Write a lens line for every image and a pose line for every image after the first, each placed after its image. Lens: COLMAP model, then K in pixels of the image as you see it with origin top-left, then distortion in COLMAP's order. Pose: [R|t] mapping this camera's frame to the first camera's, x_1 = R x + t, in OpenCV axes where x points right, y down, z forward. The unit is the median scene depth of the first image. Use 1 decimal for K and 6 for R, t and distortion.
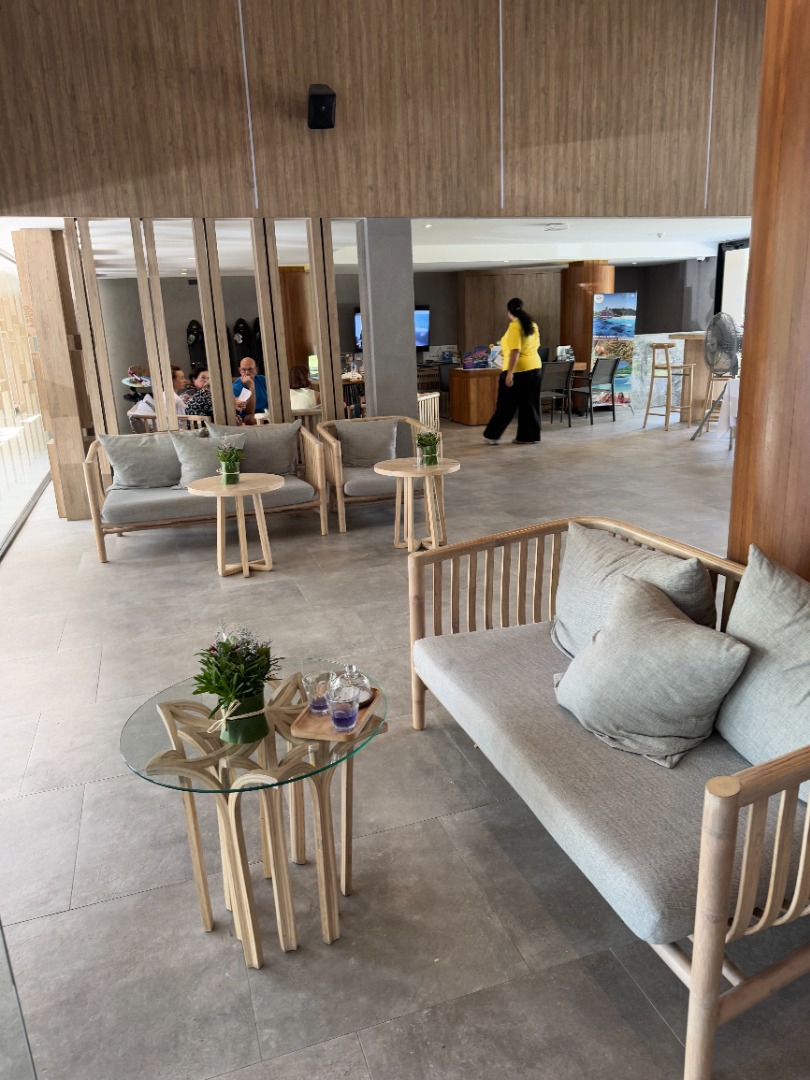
lens RADIAL K [[769.7, 0, 405.0], [0, 769.7, 540.0], [0, 0, 1]] dist [0.202724, -0.443058]
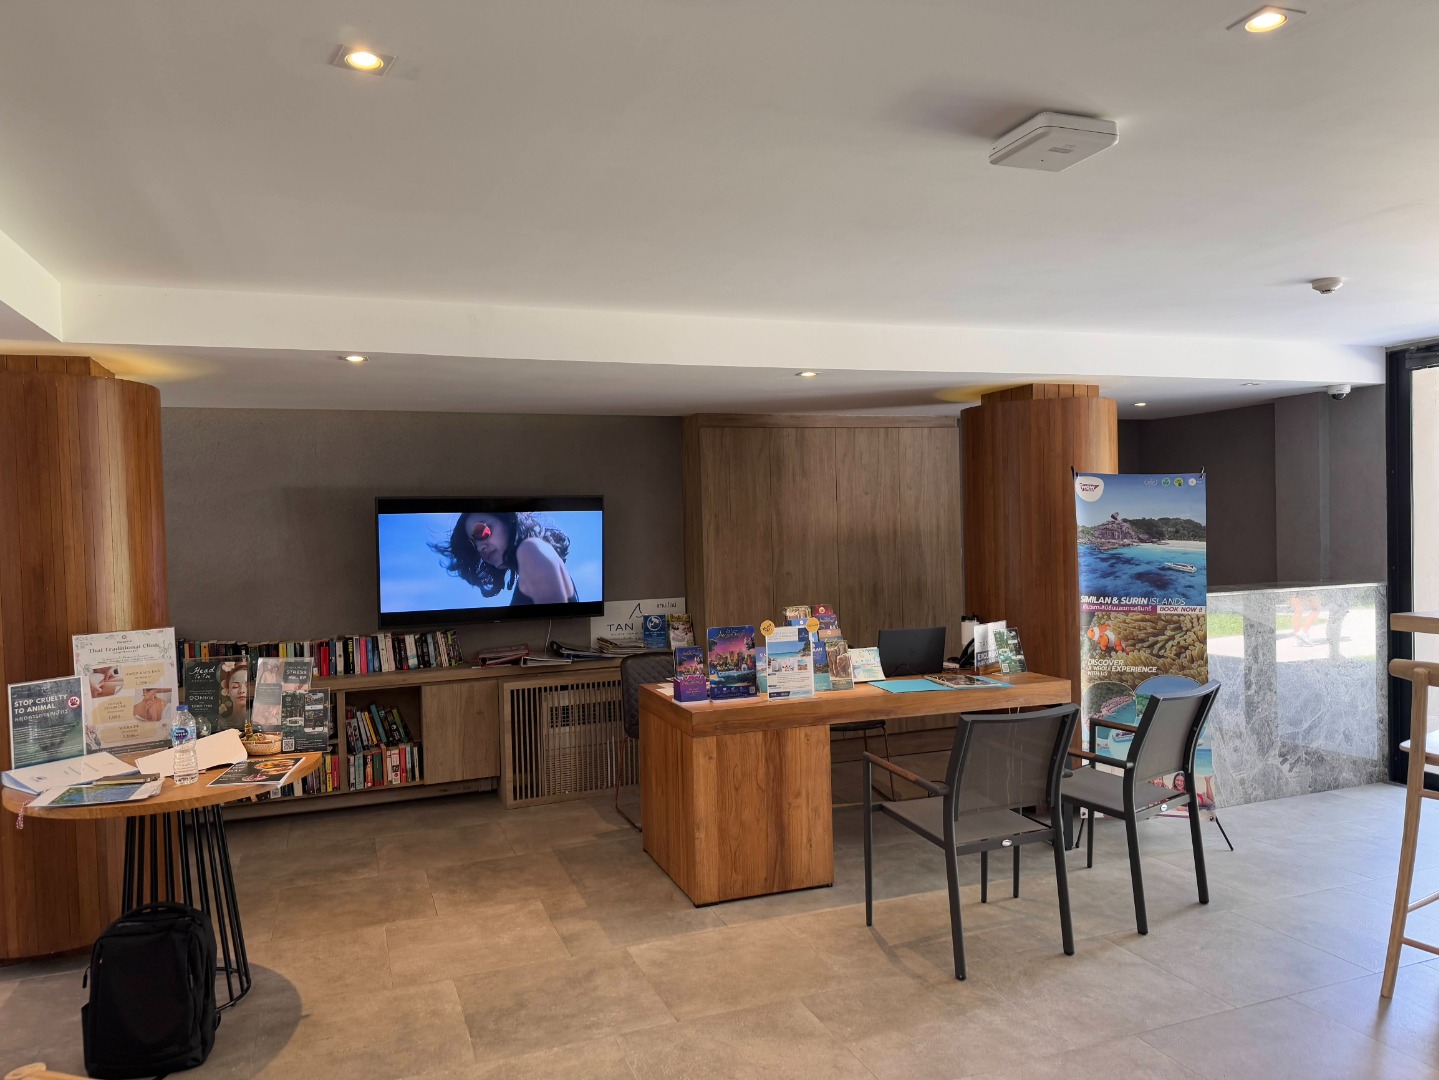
lens RADIAL K [[1025.6, 0, 719.5], [0, 1025.6, 540.0], [0, 0, 1]] dist [0.202724, -0.443058]
pose [[0.999199, 0.011964, 0.038175, 0.074168], [-0.001796, 0.966688, -0.255950, -0.172438], [-0.039966, 0.255676, 0.965936, 0.582703]]
